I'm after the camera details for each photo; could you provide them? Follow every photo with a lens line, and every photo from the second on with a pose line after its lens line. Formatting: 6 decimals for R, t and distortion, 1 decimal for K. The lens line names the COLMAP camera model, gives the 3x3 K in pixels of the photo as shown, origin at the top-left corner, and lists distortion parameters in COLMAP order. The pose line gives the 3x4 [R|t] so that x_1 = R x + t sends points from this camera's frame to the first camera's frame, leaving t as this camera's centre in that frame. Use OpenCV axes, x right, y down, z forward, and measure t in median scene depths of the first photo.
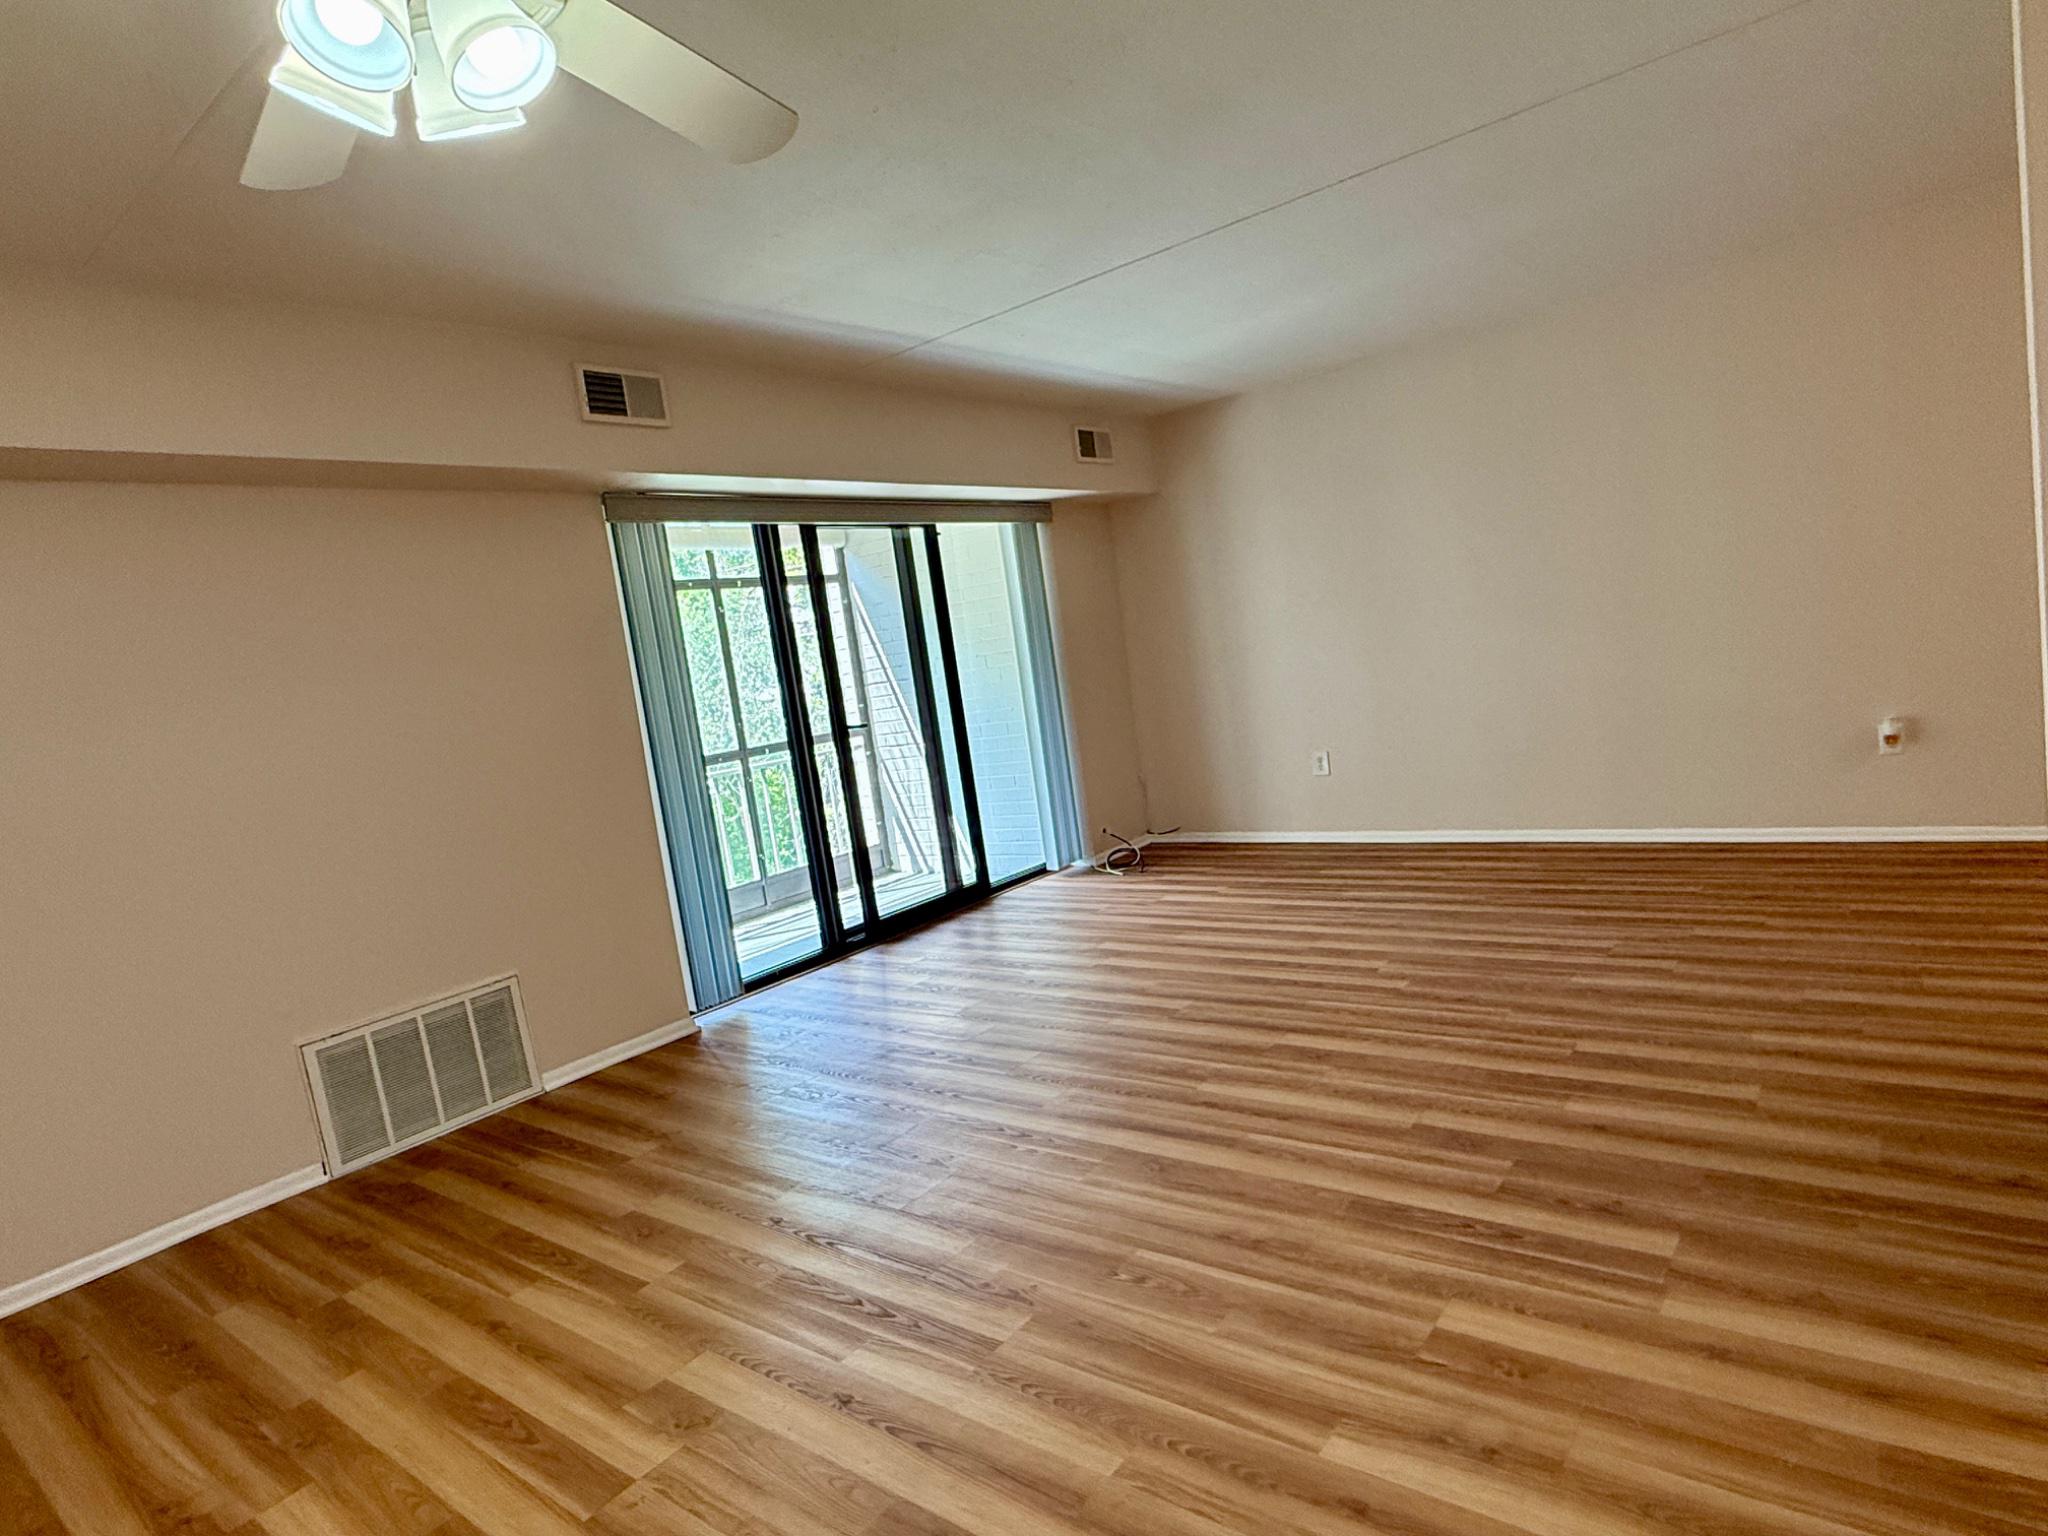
lens RADIAL K [[1120.5, 0, 1024.0], [0, 1120.5, 768.0], [0, 0, 1]] dist [-0.007615, -0.000457]
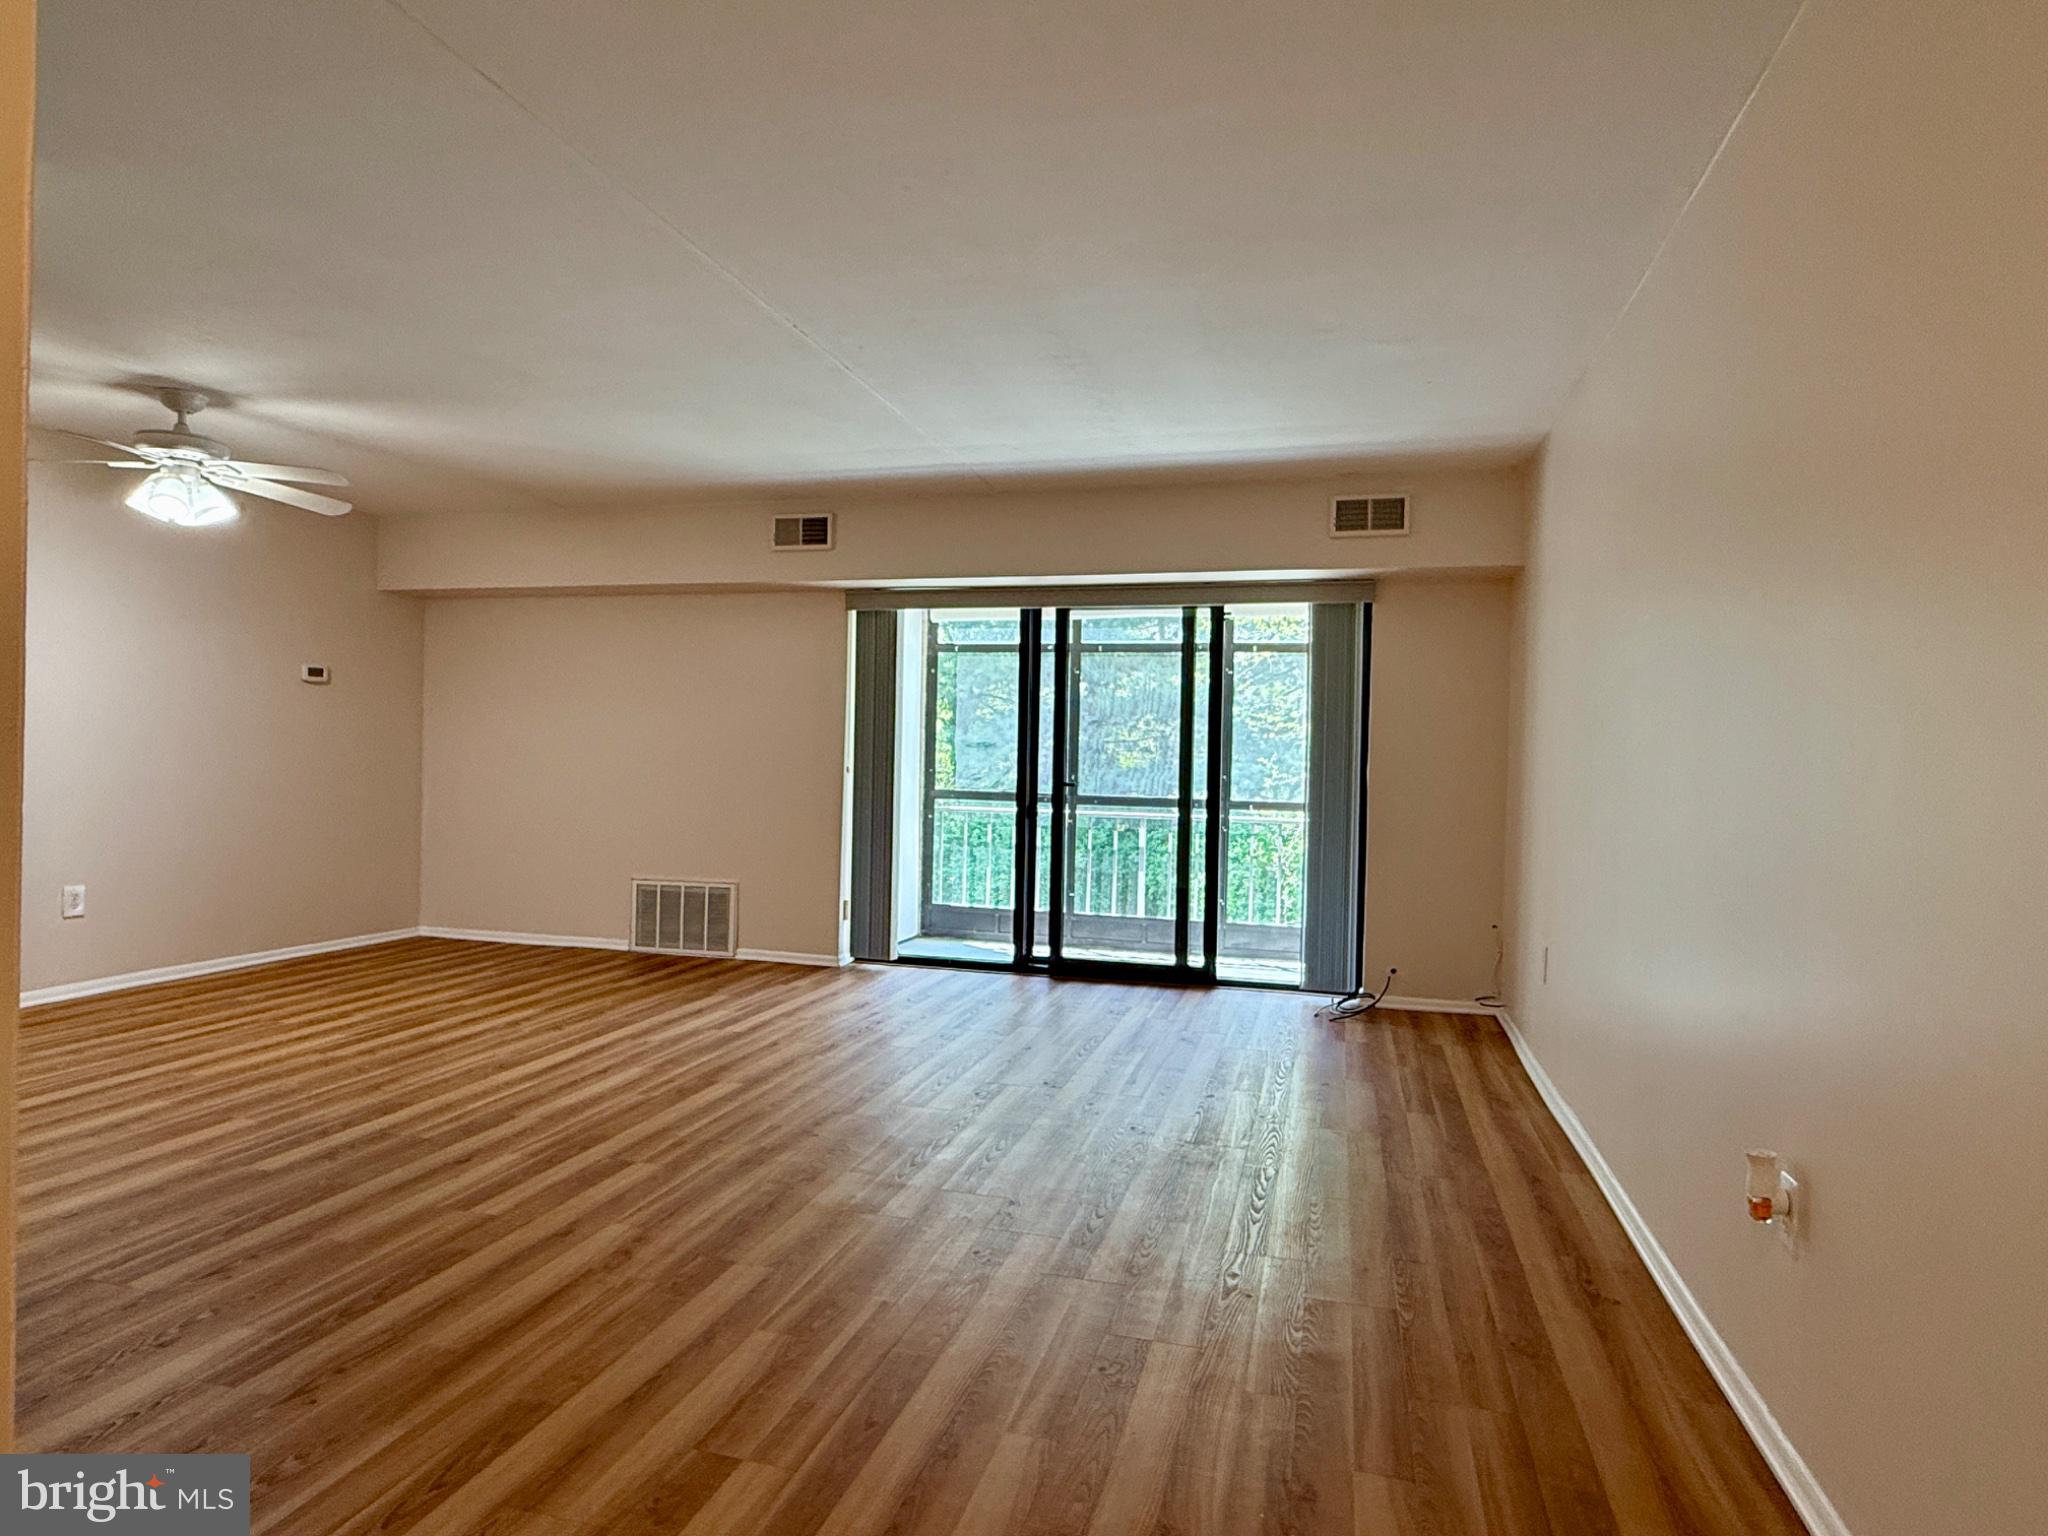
lens RADIAL K [[1120.5, 0, 1024.0], [0, 1120.5, 768.0], [0, 0, 1]] dist [-0.007615, -0.000457]
pose [[0.396649, 0.147271, -0.906080, 1.359806], [-0.173386, 0.981300, 0.083595, -0.224377], [0.901447, 0.123944, 0.414767, 0.765827]]
